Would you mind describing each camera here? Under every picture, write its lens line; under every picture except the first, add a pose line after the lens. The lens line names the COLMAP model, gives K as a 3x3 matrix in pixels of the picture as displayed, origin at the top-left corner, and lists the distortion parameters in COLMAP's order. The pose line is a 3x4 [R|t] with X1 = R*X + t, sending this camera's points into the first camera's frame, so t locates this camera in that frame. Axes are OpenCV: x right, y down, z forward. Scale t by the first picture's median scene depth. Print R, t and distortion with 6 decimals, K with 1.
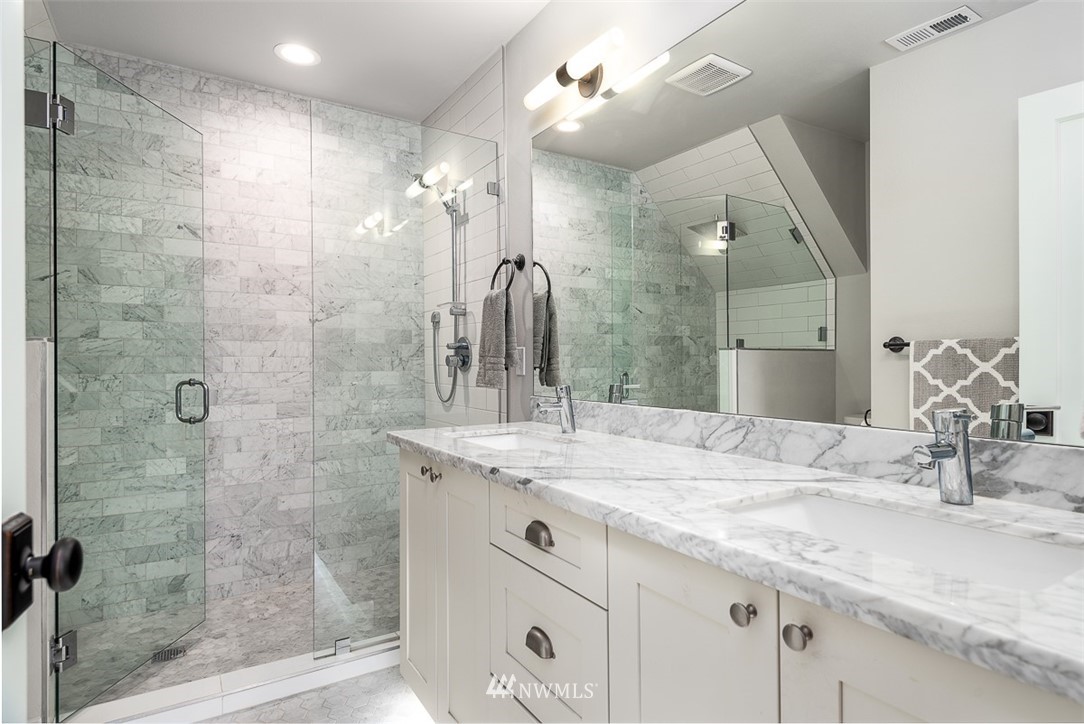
lens RADIAL K [[575.8, 0, 542.0], [0, 575.8, 362.0], [0, 0, 1]] dist [-0.000113, -0.000014]
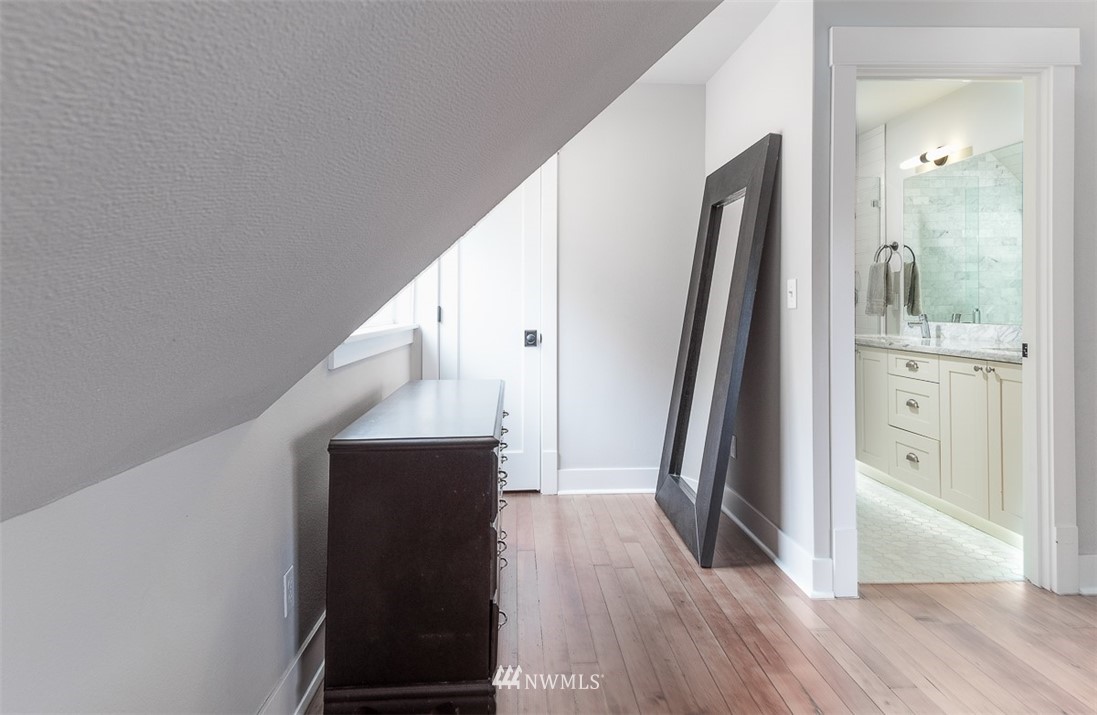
lens RADIAL K [[603.0, 0, 544.9], [0, 603.0, 317.7], [0, 0, 1]] dist [0.003538, 0.000377]
pose [[0.865559, 0.004131, -0.500791, -0.039005], [0.009202, 0.999666, 0.024151, -0.006905], [0.500723, -0.025512, 0.865232, -1.175513]]
